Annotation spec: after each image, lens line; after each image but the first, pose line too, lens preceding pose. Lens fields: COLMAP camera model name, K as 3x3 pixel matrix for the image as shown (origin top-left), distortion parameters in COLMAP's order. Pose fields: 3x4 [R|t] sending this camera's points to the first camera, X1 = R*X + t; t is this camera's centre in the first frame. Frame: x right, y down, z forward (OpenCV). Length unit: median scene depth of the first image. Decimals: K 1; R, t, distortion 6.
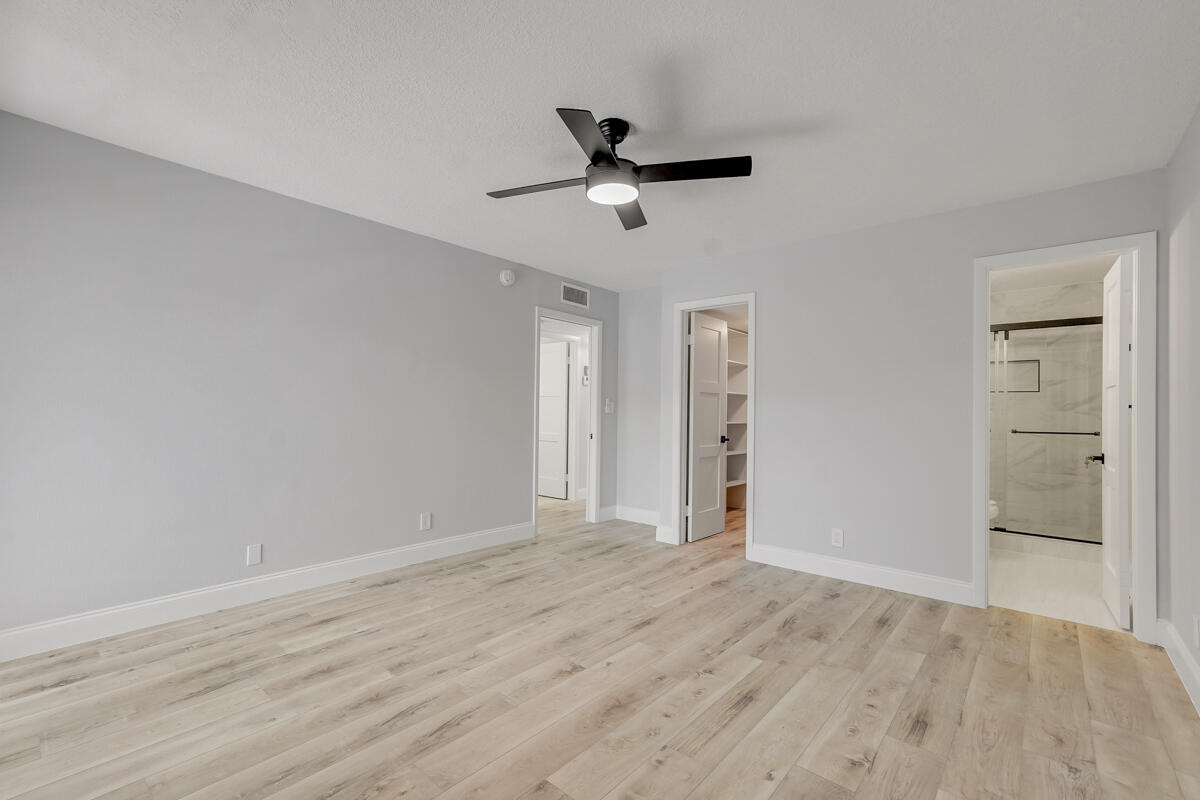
lens RADIAL K [[509.4, 0, 596.6], [0, 509.4, 412.2], [0, 0, 1]] dist [0.001333, 0.000582]
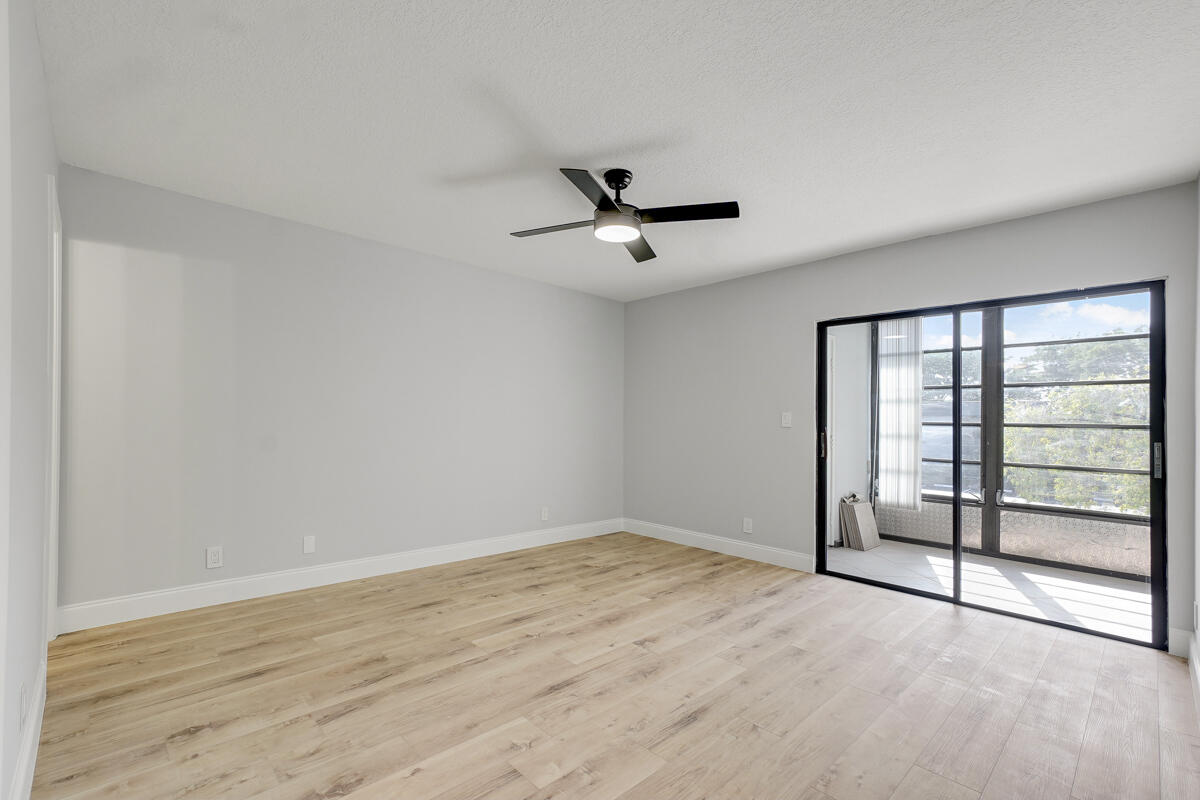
lens RADIAL K [[509.4, 0, 596.6], [0, 509.4, 412.2], [0, 0, 1]] dist [0.001333, 0.000582]
pose [[-0.995026, -0.032718, 0.094091, -0.028946], [-0.034417, 0.999271, -0.016491, 0.001201], [-0.093483, -0.019648, -0.995427, 1.933307]]
